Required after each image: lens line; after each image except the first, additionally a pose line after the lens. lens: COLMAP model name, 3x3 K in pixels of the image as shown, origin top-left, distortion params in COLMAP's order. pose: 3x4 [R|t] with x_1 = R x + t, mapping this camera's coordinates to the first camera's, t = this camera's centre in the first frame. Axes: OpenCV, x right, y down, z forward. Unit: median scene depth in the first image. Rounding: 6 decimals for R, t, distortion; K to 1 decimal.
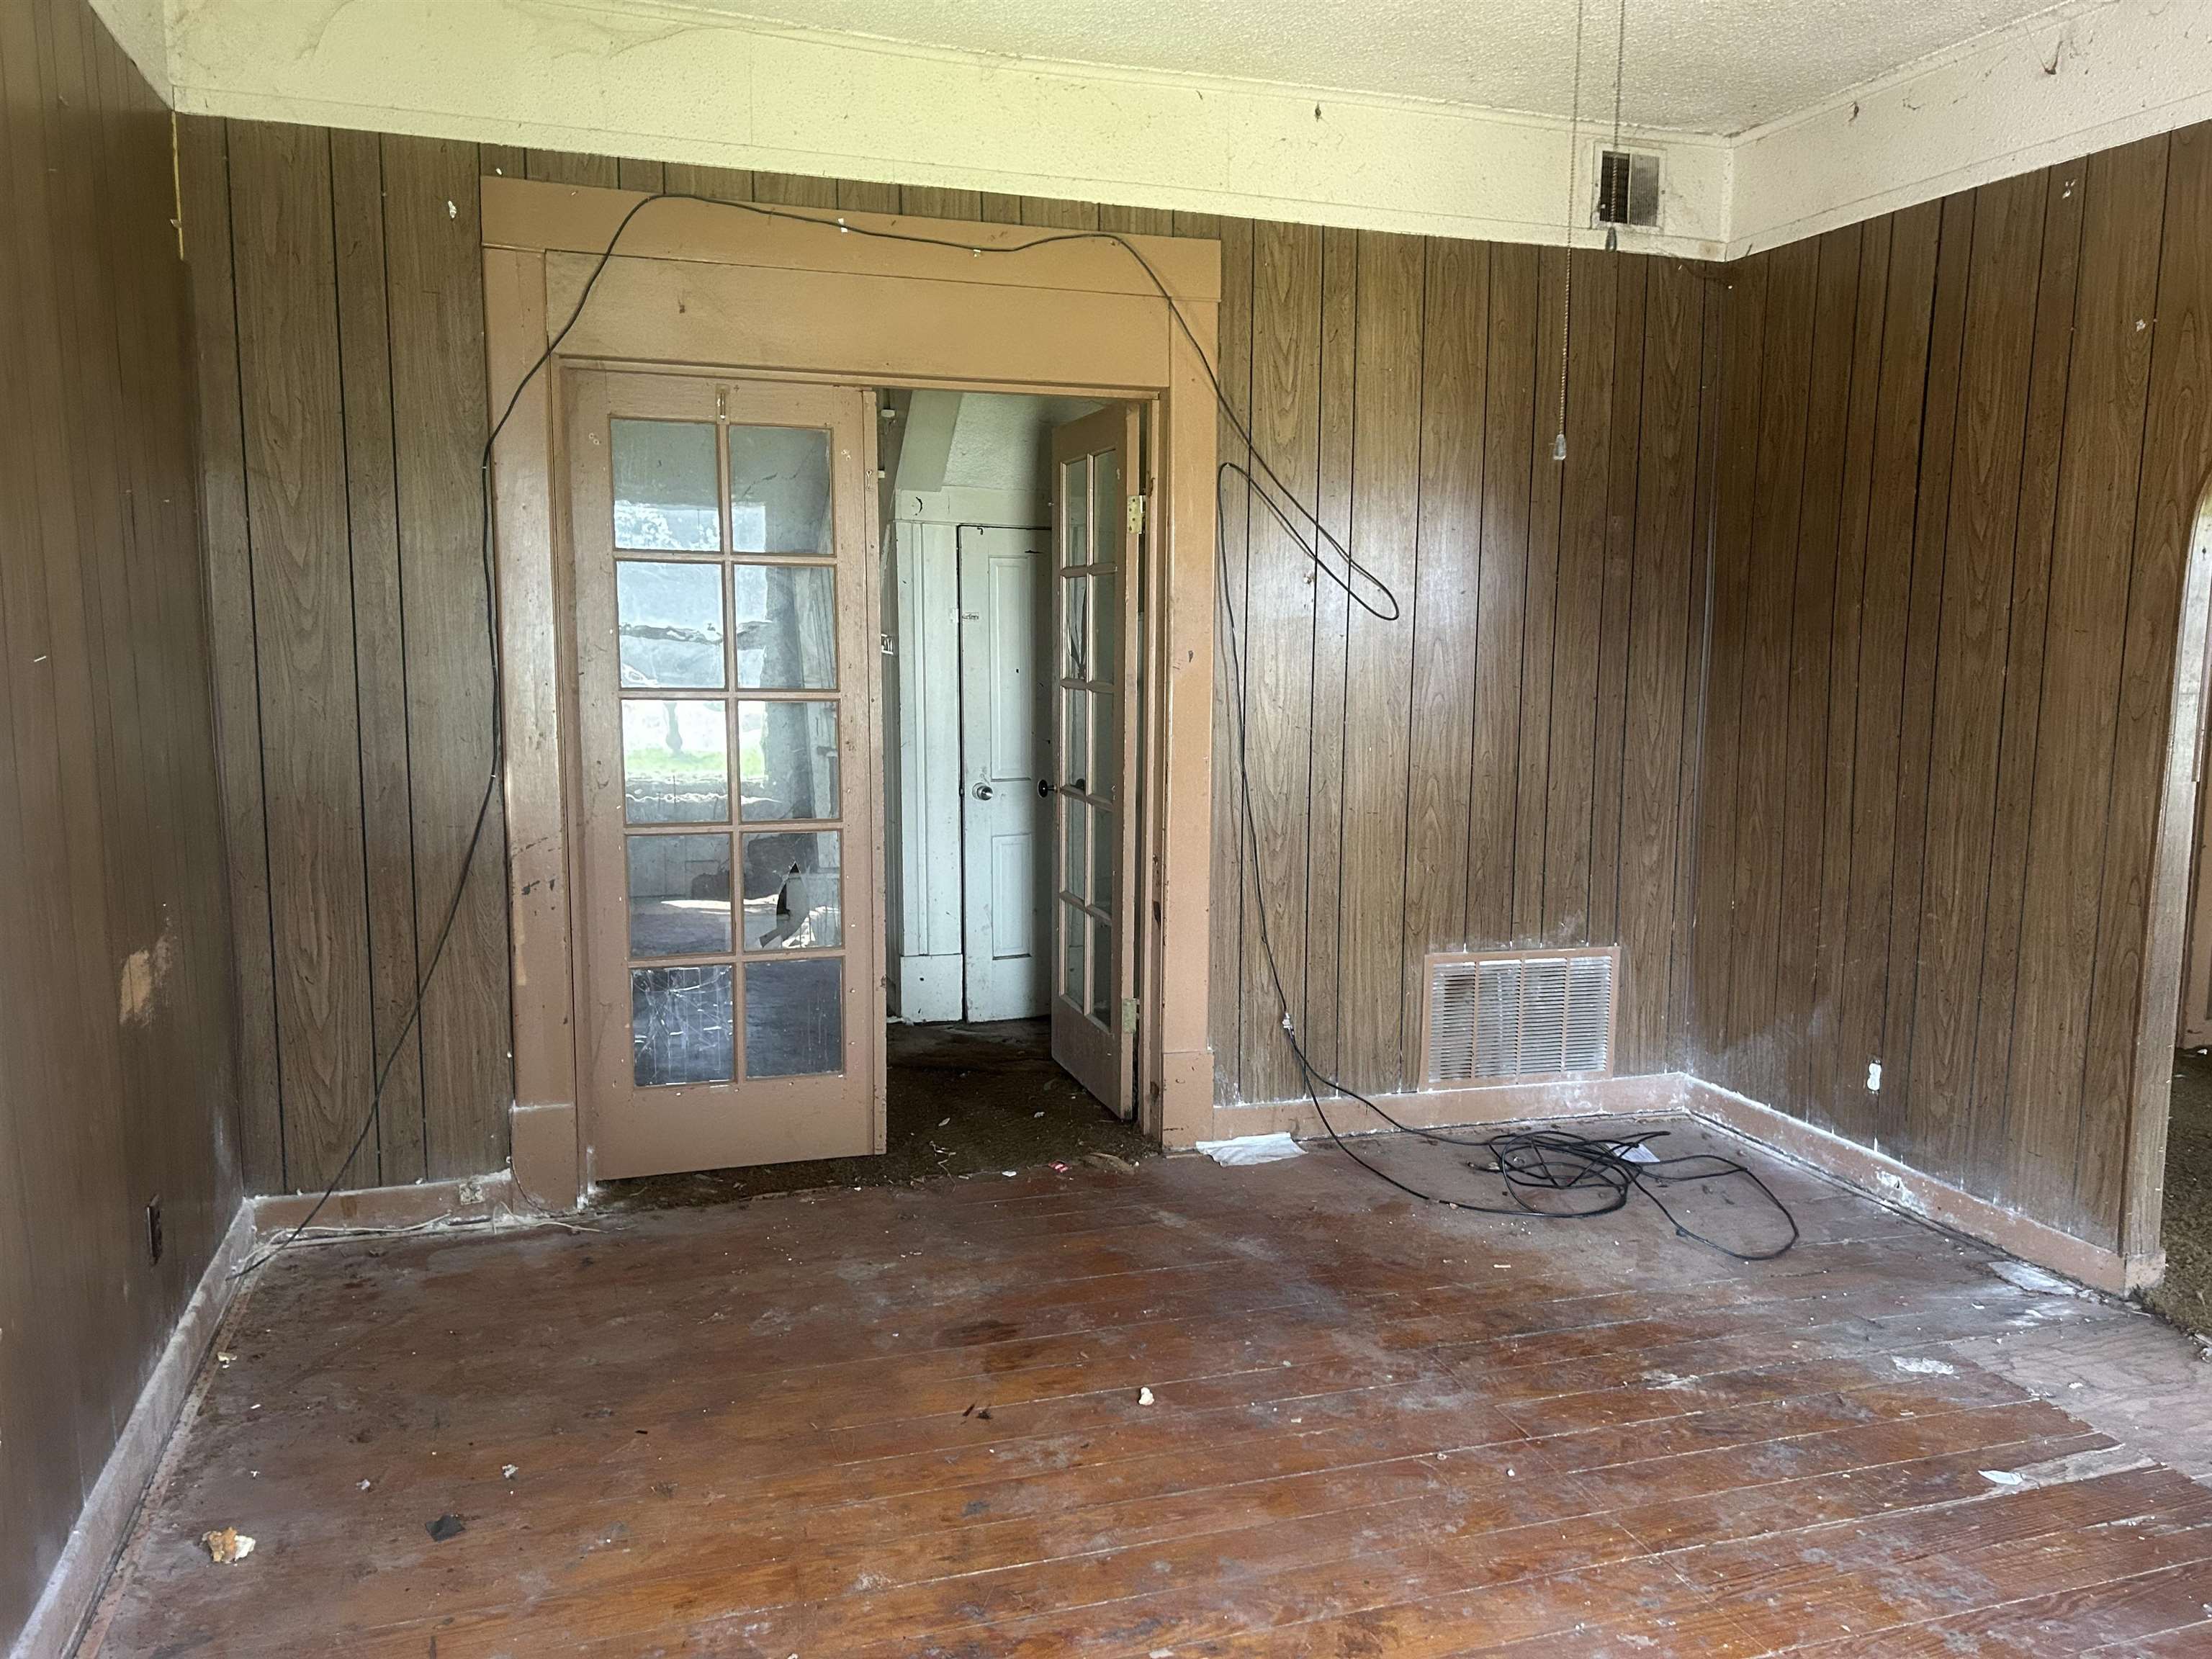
lens RADIAL K [[1646.6, 0, 1109.7], [0, 1646.6, 835.6], [0, 0, 1]] dist [0.047498, -0.055732]
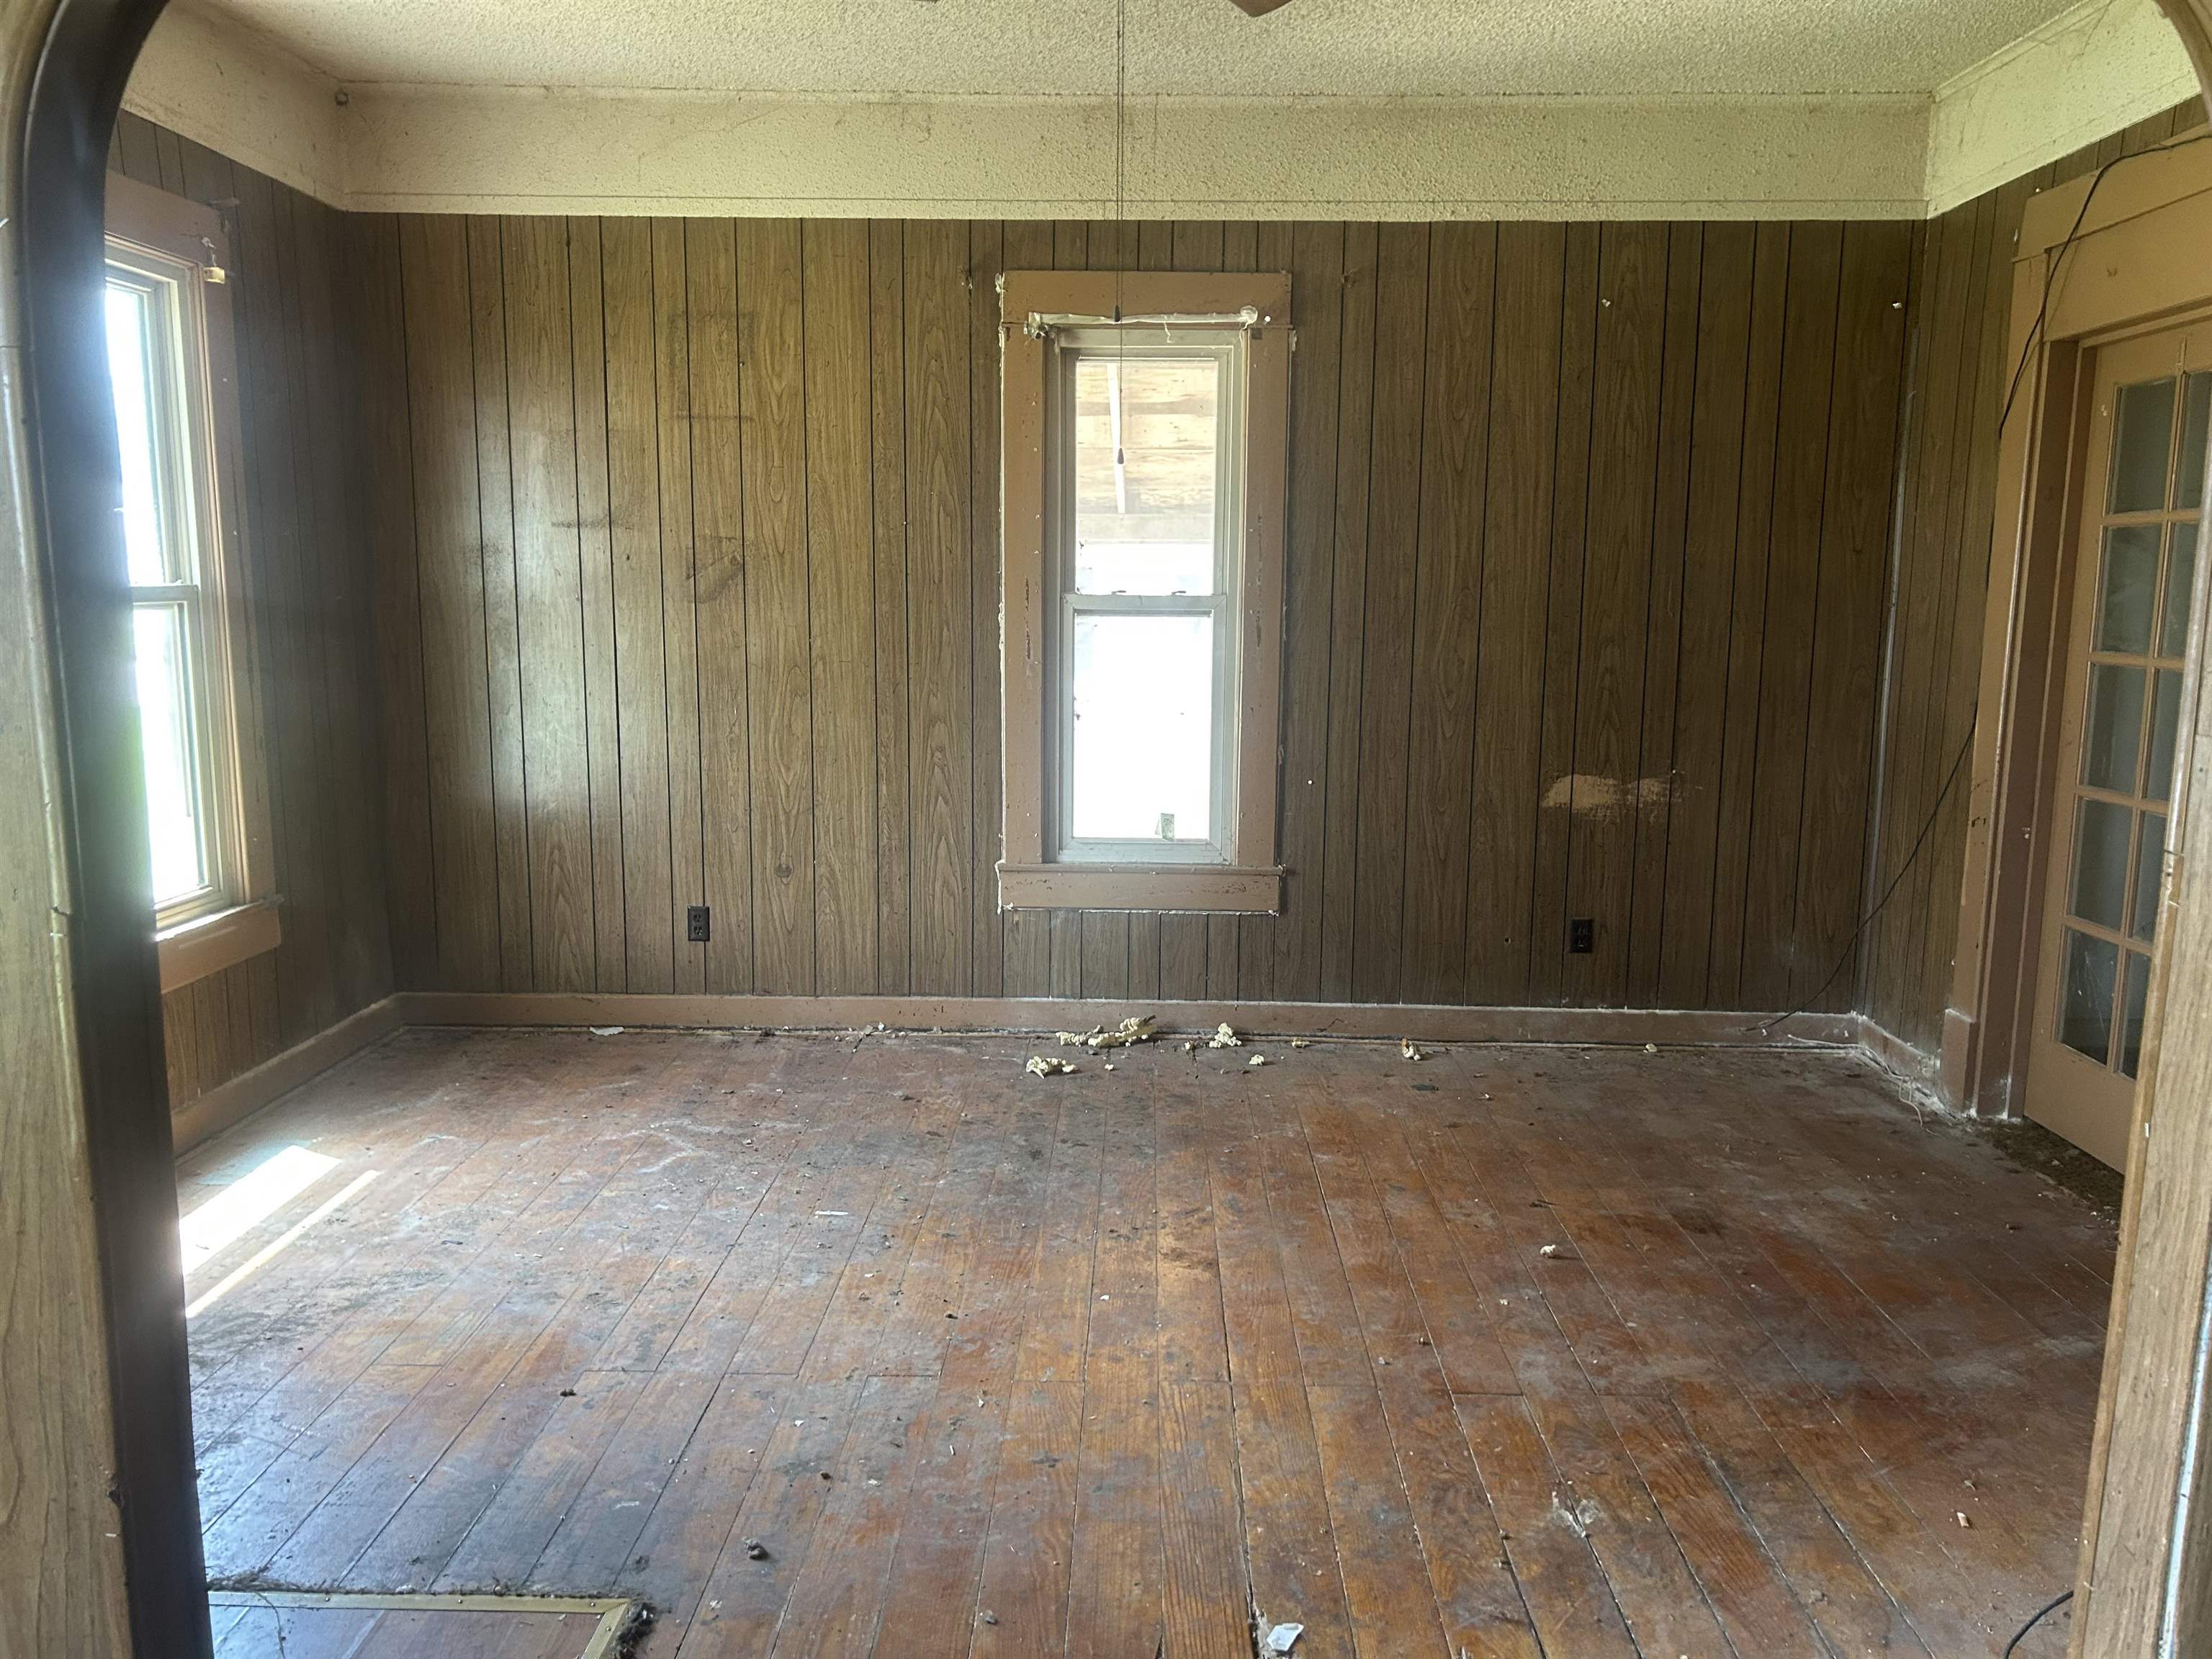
lens RADIAL K [[1646.6, 0, 1103.8], [0, 1646.6, 831.6], [0, 0, 1]] dist [0.047498, -0.055732]
pose [[-0.332471, 0.128803, -0.934277, 1.065306], [-0.126862, 0.975519, 0.179634, -0.106357], [0.934542, 0.178248, -0.307992, 0.919024]]
